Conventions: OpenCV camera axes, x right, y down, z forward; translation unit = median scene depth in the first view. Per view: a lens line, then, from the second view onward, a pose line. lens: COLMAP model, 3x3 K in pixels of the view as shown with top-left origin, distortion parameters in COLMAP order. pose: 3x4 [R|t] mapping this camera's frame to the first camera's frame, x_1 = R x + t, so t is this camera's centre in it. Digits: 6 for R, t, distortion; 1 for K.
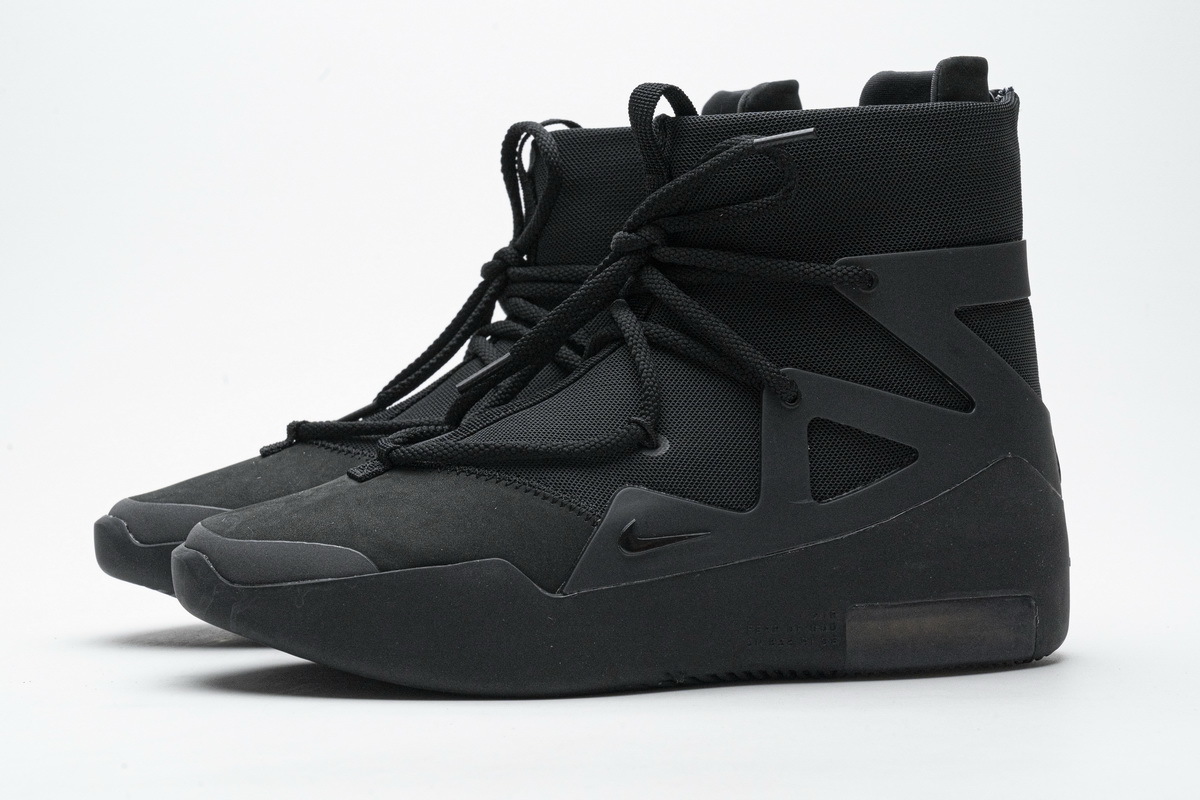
lens RADIAL K [[2363.8, 0, 600.0], [0, 2363.8, 400.0], [0, 0, 1]] dist [0.025031, 0.064722]
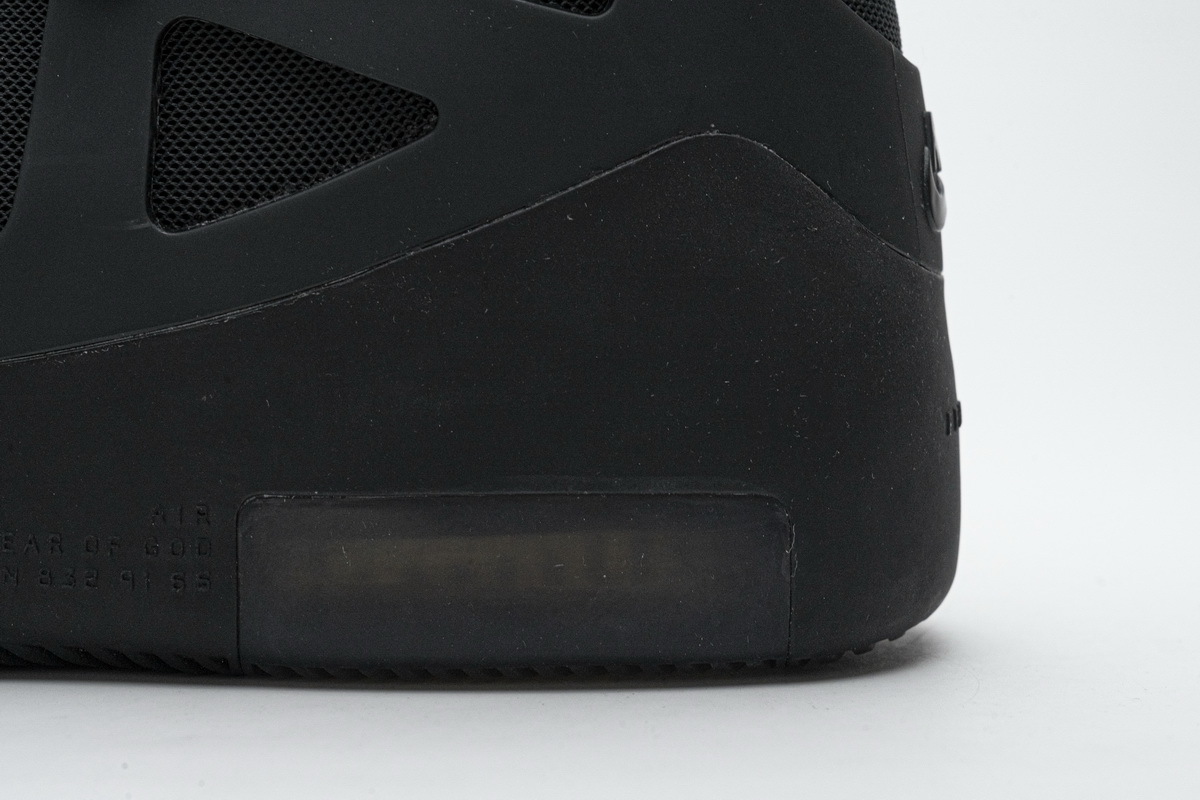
lens RADIAL K [[2363.8, 0, 600.0], [0, 2363.8, 400.0], [0, 0, 1]] dist [0.025031, 0.064722]
pose [[0.956164, 0.034220, -0.290826, 0.276475], [-0.027243, 0.999236, 0.028007, 0.058621], [0.291562, -0.018856, 0.956366, 0.642774]]
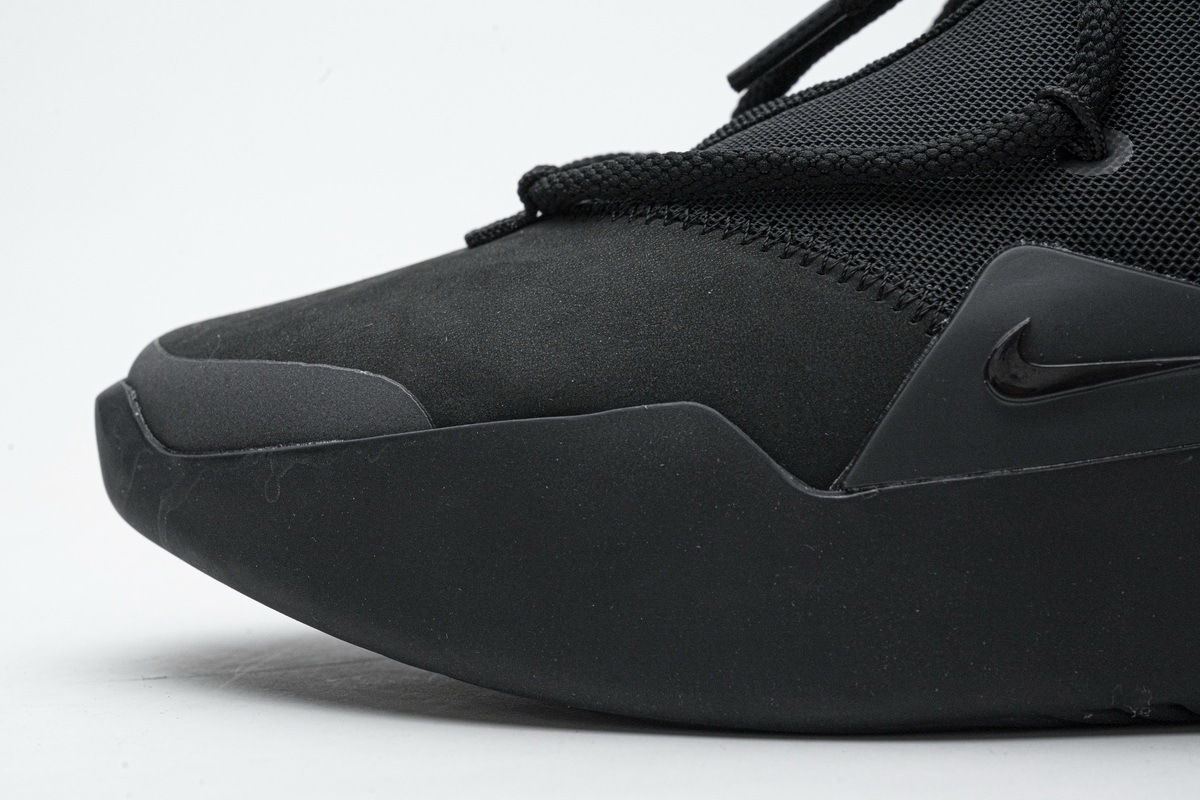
lens RADIAL K [[2363.8, 0, 600.0], [0, 2363.8, 400.0], [0, 0, 1]] dist [0.025031, 0.064722]
pose [[0.946188, 0.016601, -0.323190, 0.076189], [-0.013465, 0.999838, 0.011937, 0.059313], [0.323336, -0.006943, 0.946259, 0.567619]]
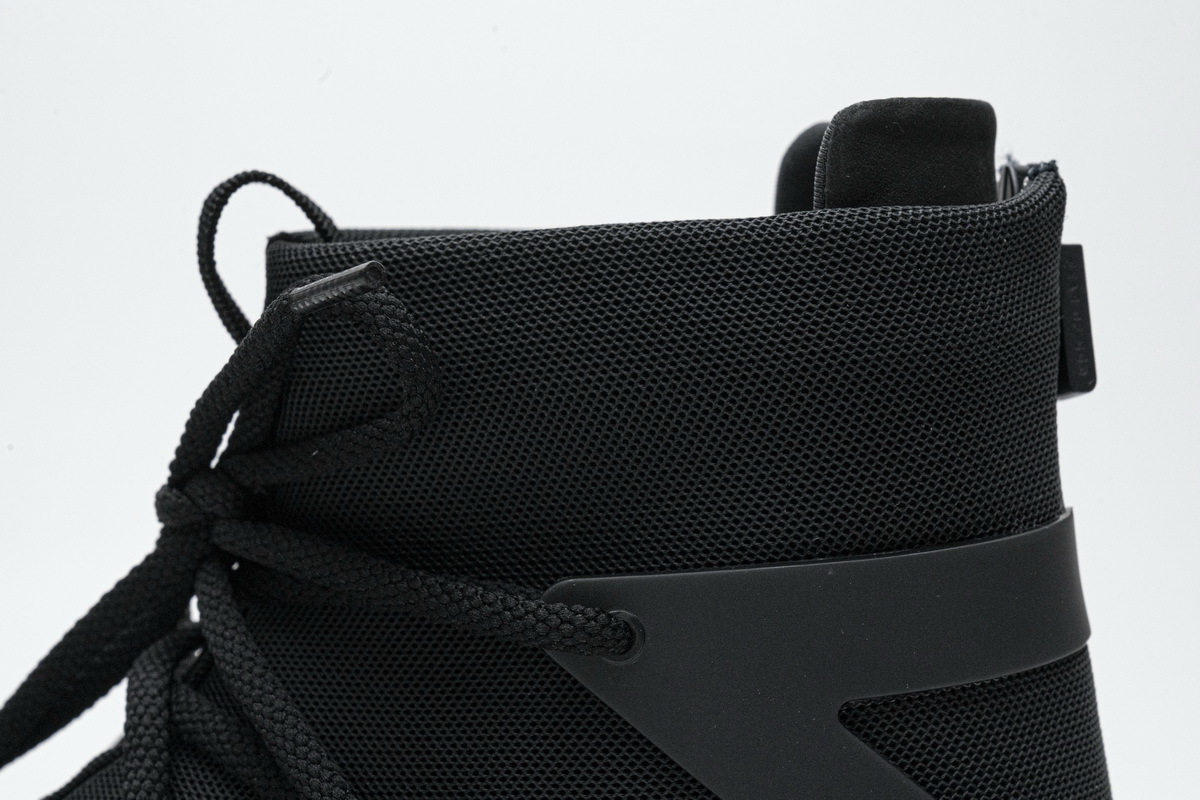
lens RADIAL K [[2363.8, 0, 600.0], [0, 2363.8, 400.0], [0, 0, 1]] dist [0.025031, 0.064722]
pose [[0.949742, 0.021358, -0.312305, 0.245132], [-0.012964, 0.999497, 0.028928, -0.106702], [0.312766, -0.023425, 0.949541, 0.605561]]
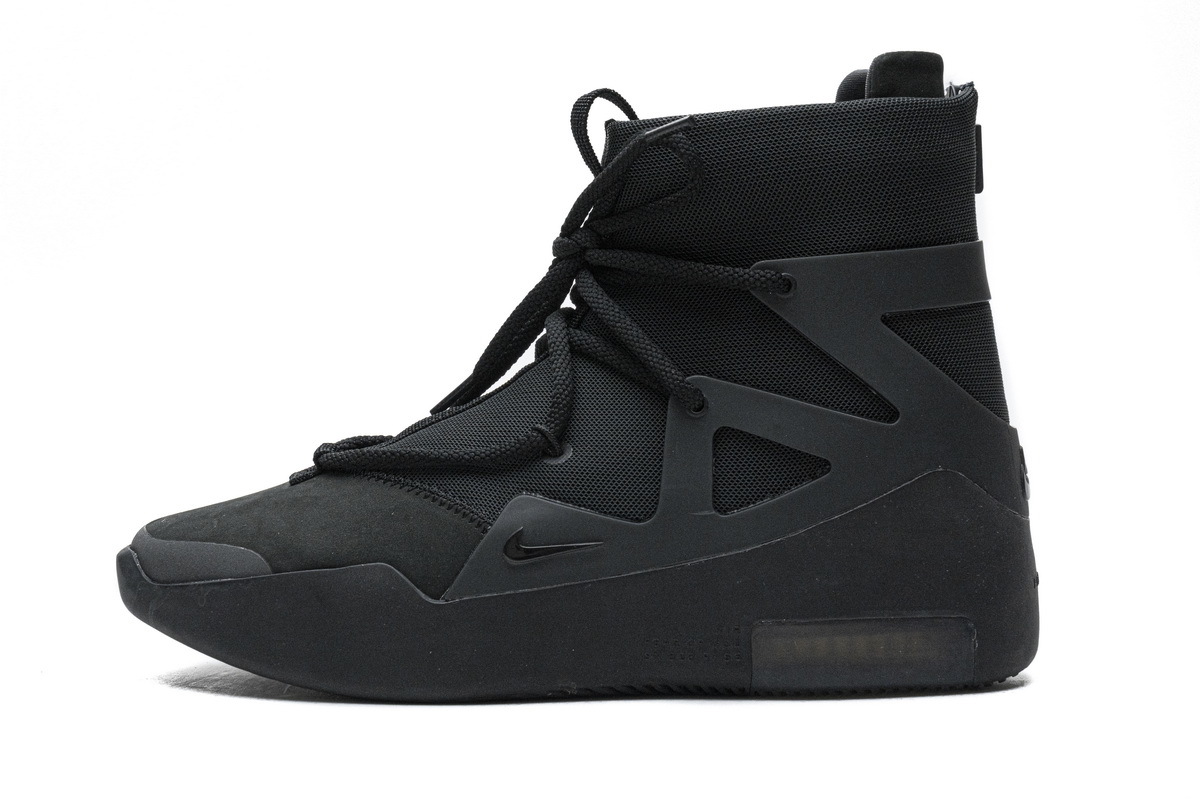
lens RADIAL K [[2363.8, 0, 600.0], [0, 2363.8, 400.0], [0, 0, 1]] dist [0.025031, 0.064722]
pose [[0.961131, 0.005469, -0.276039, 0.311690], [-0.007529, 0.999951, -0.006402, 0.003077], [0.275991, 0.008231, 0.961125, 0.053714]]
